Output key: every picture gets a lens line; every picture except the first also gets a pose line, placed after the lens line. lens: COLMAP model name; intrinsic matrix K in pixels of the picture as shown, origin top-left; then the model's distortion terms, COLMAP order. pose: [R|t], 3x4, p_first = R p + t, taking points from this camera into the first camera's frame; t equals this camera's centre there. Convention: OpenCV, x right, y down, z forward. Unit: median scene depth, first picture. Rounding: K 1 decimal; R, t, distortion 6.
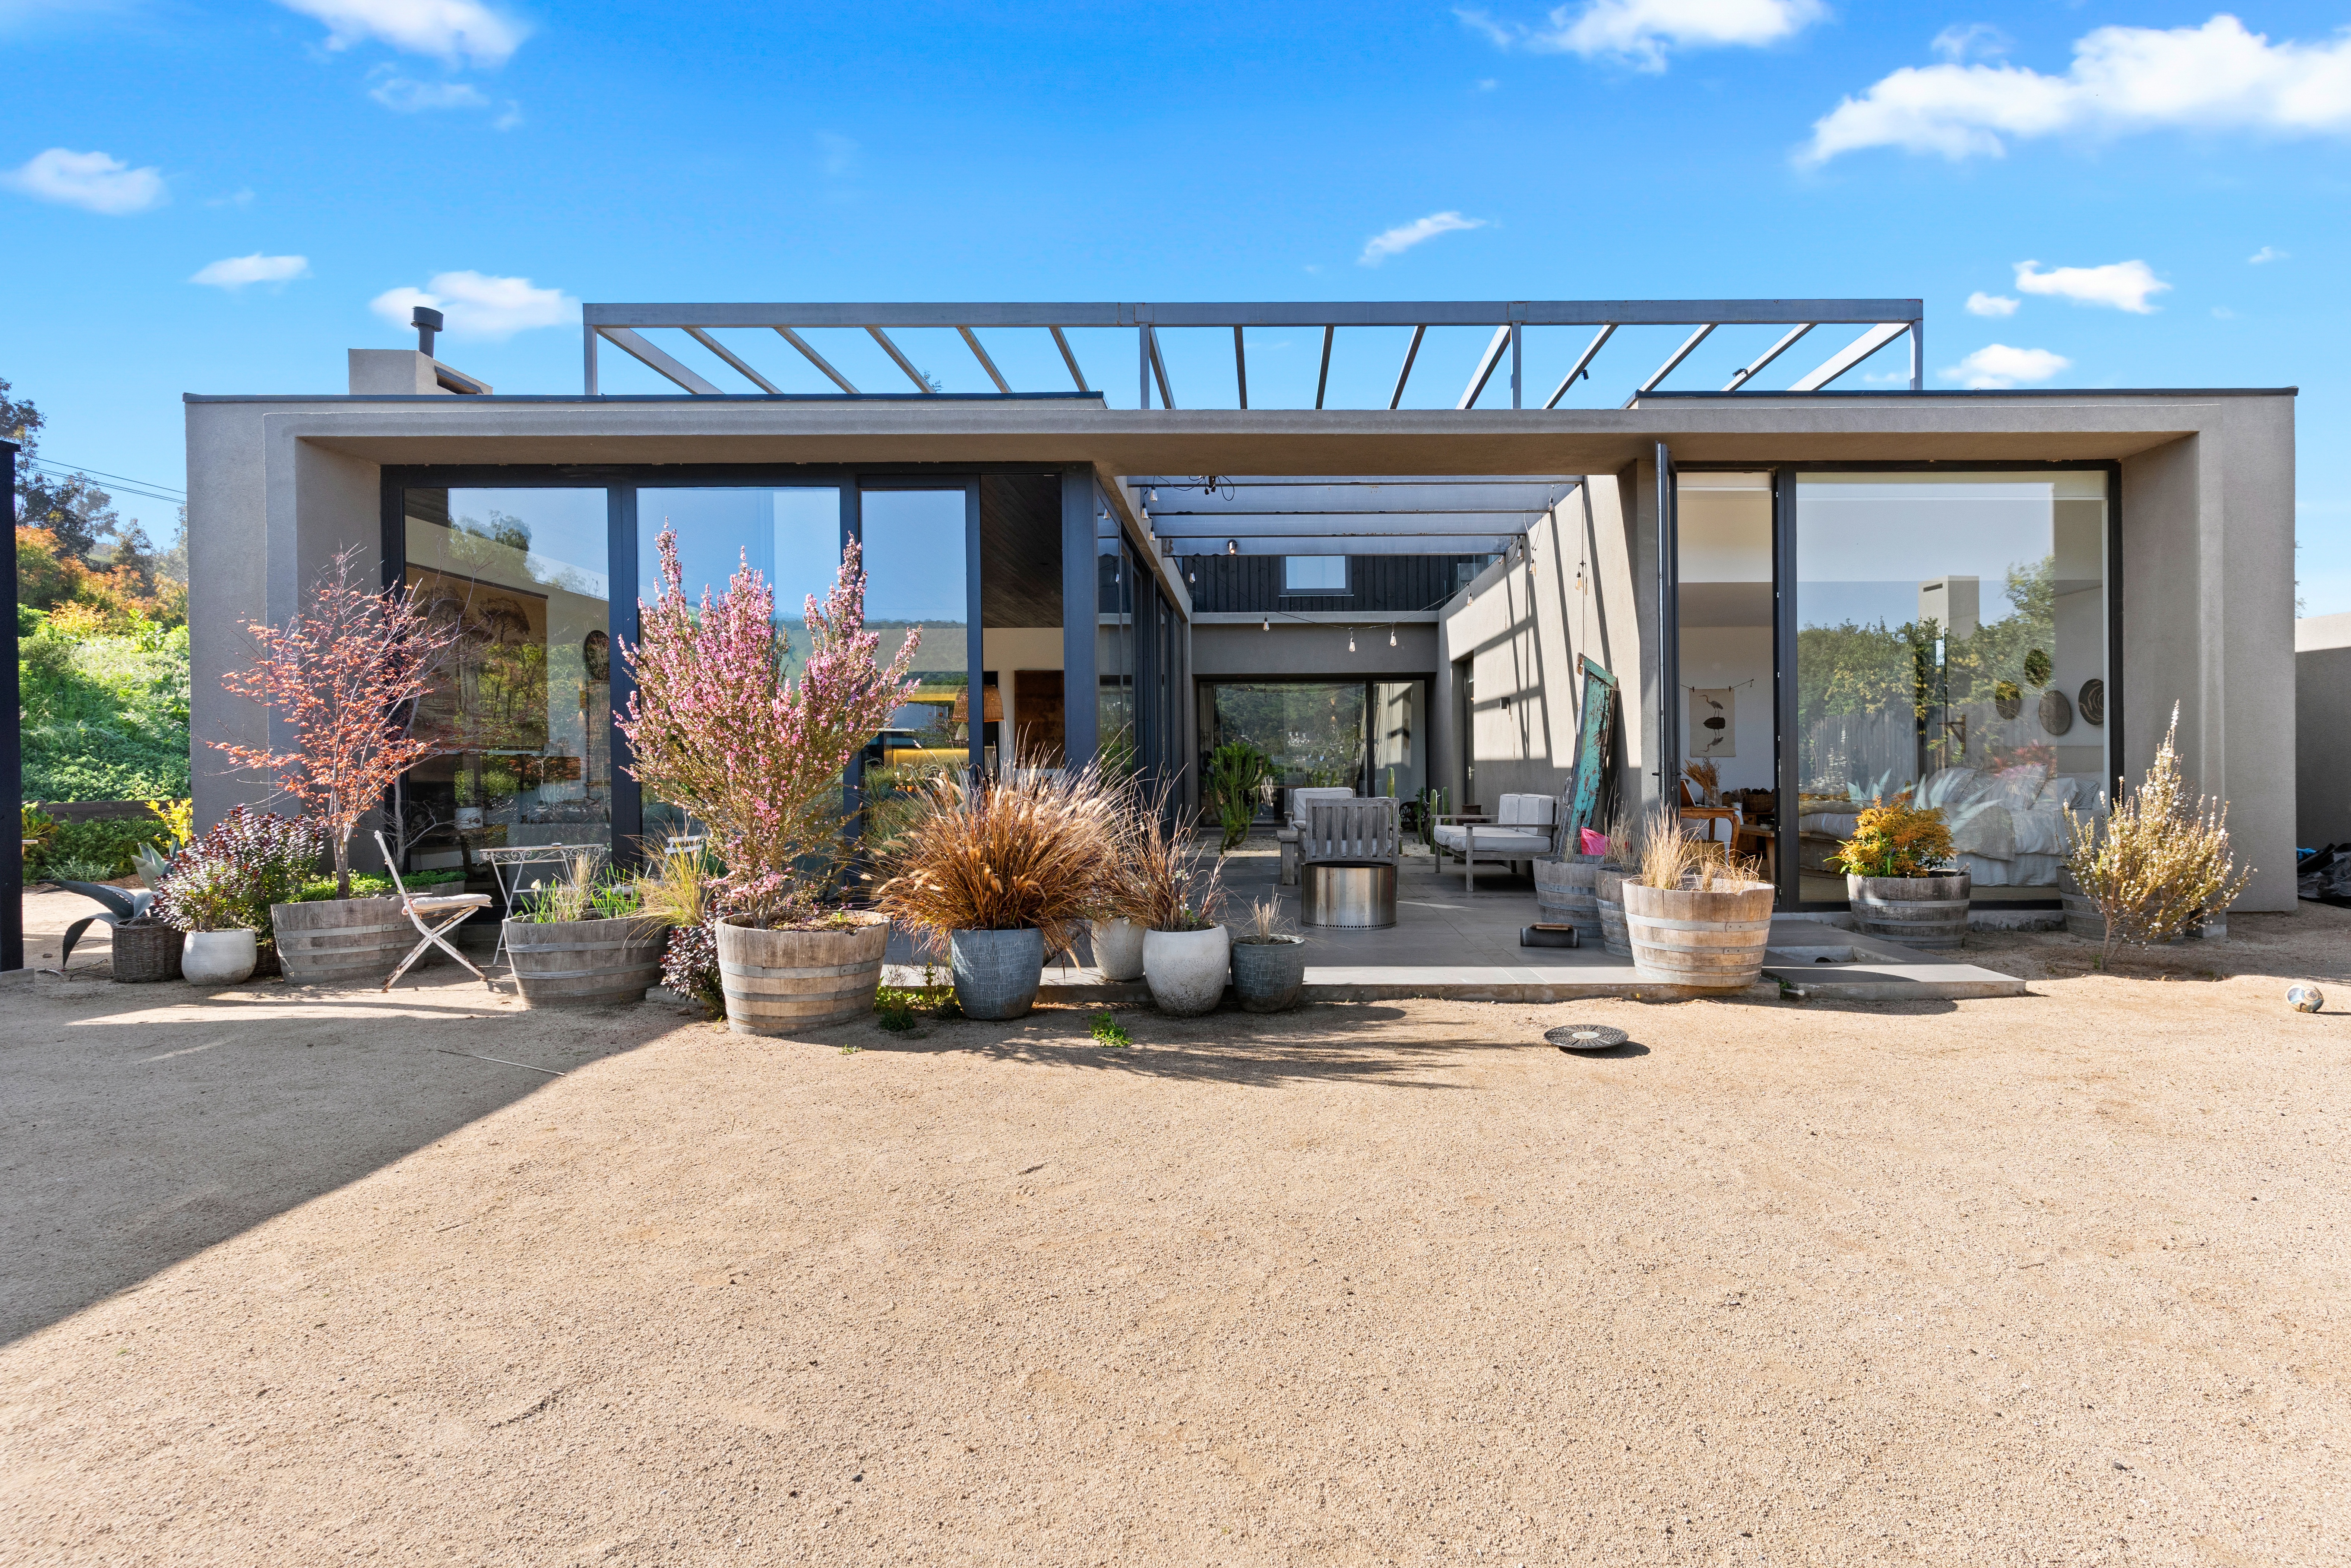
lens RADIAL K [[1136.9, 0, 1174.1], [0, 1136.9, 789.6], [0, 0, 1]] dist [0.002897, -0.000547]
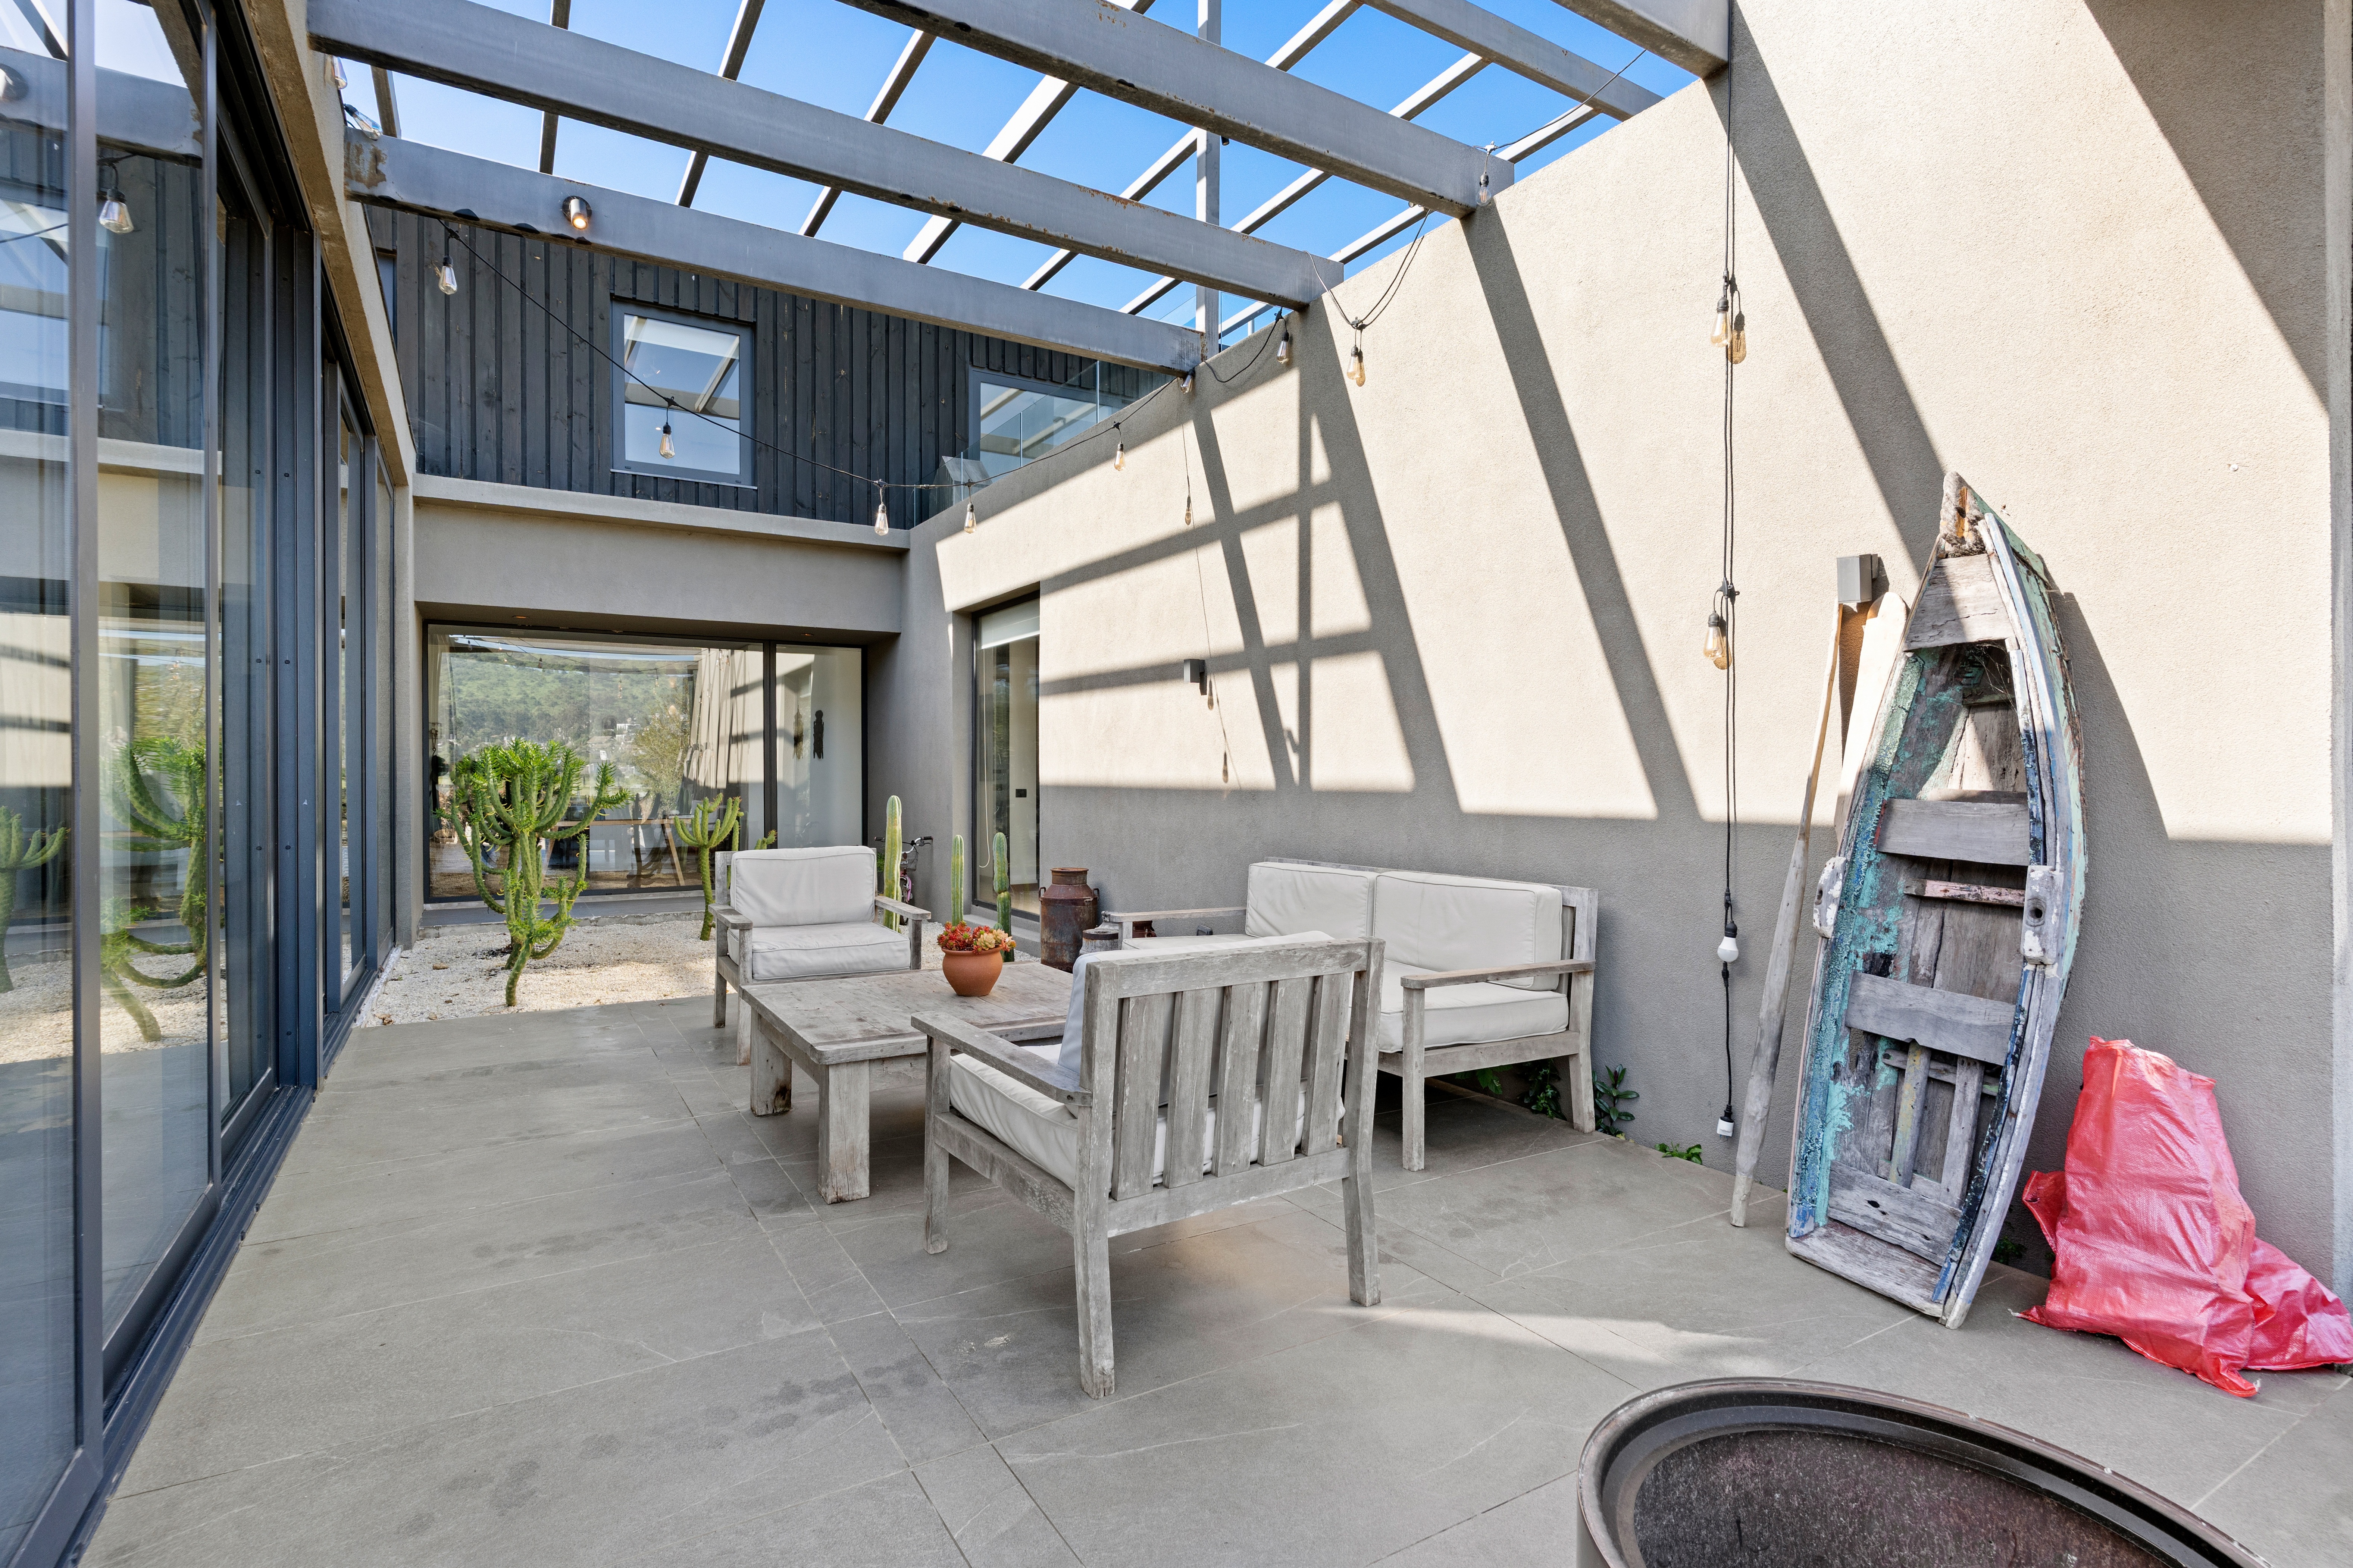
lens RADIAL K [[1137.8, 0, 1175.1], [0, 1137.8, 789.6], [0, 0, 1]] dist [0.002897, -0.000547]
pose [[0.811827, 0.001901, 0.583895, -0.008316], [0.004327, 0.999948, -0.009271, -0.019840], [-0.583882, 0.010053, 0.811776, 0.589098]]
